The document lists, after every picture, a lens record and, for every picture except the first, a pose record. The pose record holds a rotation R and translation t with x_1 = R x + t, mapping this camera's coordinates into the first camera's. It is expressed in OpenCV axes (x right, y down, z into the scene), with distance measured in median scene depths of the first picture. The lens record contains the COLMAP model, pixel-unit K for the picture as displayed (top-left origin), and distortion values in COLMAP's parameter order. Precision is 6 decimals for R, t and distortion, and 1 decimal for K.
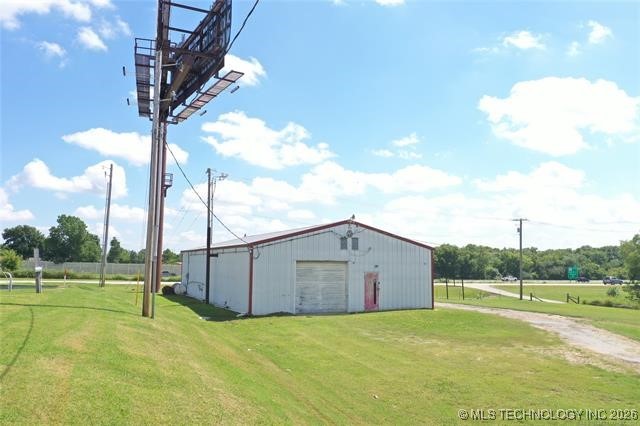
lens RADIAL K [[503.9, 0, 320.0], [0, 503.9, 213.0], [0, 0, 1]] dist [0.005774, 0.004126]
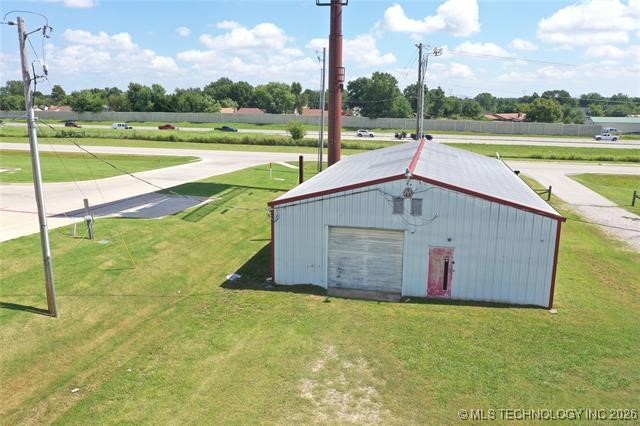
lens RADIAL K [[503.9, 0, 320.0], [0, 503.9, 213.0], [0, 0, 1]] dist [0.005774, 0.004126]
pose [[0.785381, 0.129169, -0.605386, 0.392502], [0.065444, 0.955179, 0.288704, -0.143778], [0.615544, -0.266361, 0.741726, 0.388992]]
